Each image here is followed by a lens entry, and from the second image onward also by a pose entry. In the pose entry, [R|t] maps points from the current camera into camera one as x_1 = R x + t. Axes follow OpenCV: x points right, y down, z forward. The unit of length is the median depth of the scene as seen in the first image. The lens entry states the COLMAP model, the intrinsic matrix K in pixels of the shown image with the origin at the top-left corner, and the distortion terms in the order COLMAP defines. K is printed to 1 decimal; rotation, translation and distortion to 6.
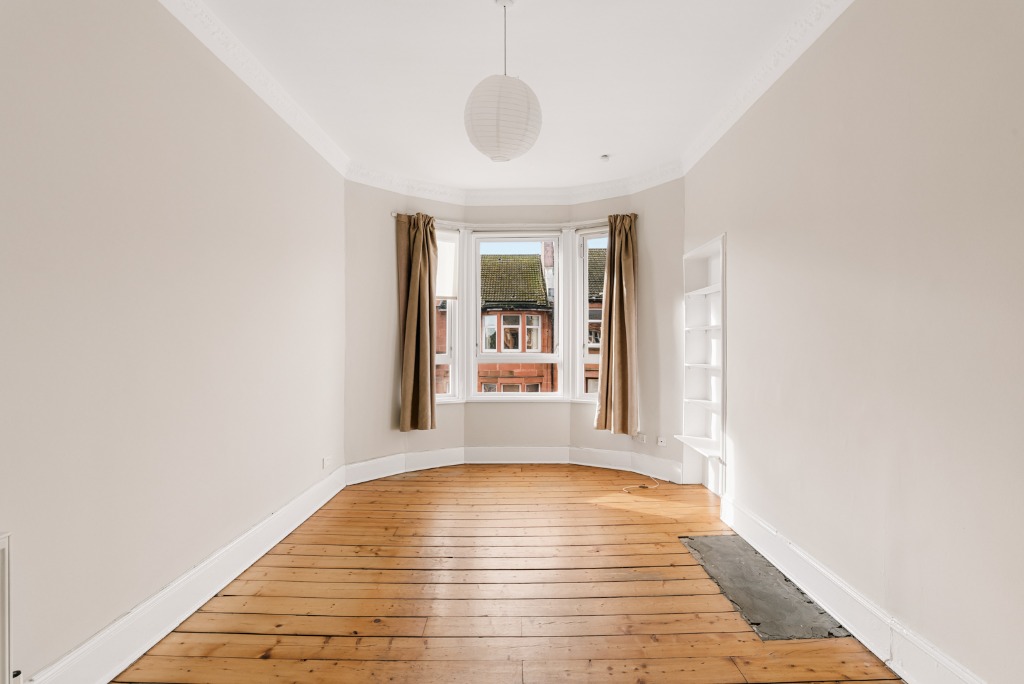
lens RADIAL K [[441.5, 0, 510.1], [0, 441.5, 340.7], [0, 0, 1]] dist [-0.004413, 0.002802]
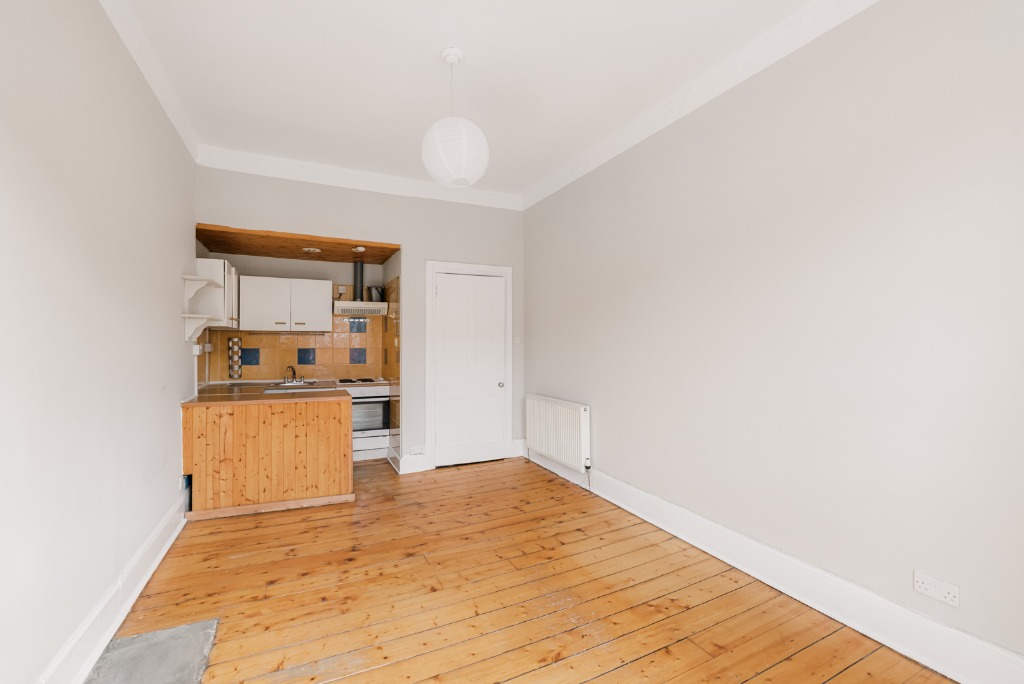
lens RADIAL K [[441.5, 0, 515.7], [0, 441.5, 342.8], [0, 0, 1]] dist [-0.004413, 0.002802]
pose [[-0.887994, 0.005048, -0.459827, 0.320952], [0.003145, 0.999983, 0.004905, -0.003460], [0.459844, 0.002910, -0.887995, 1.786206]]
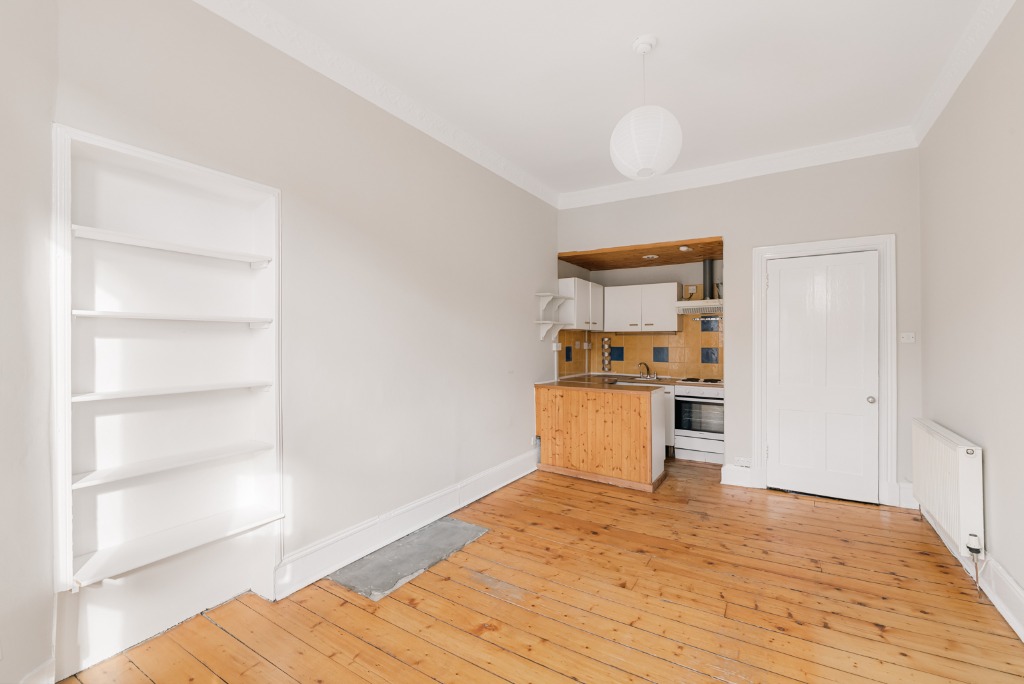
lens RADIAL K [[441.5, 0, 515.8], [0, 441.5, 339.9], [0, 0, 1]] dist [-0.004413, 0.002802]
pose [[-0.865406, 0.006899, 0.501023, -0.244007], [0.003704, 0.999966, -0.007372, 0.006473], [-0.501057, -0.004524, -0.865402, 1.808495]]
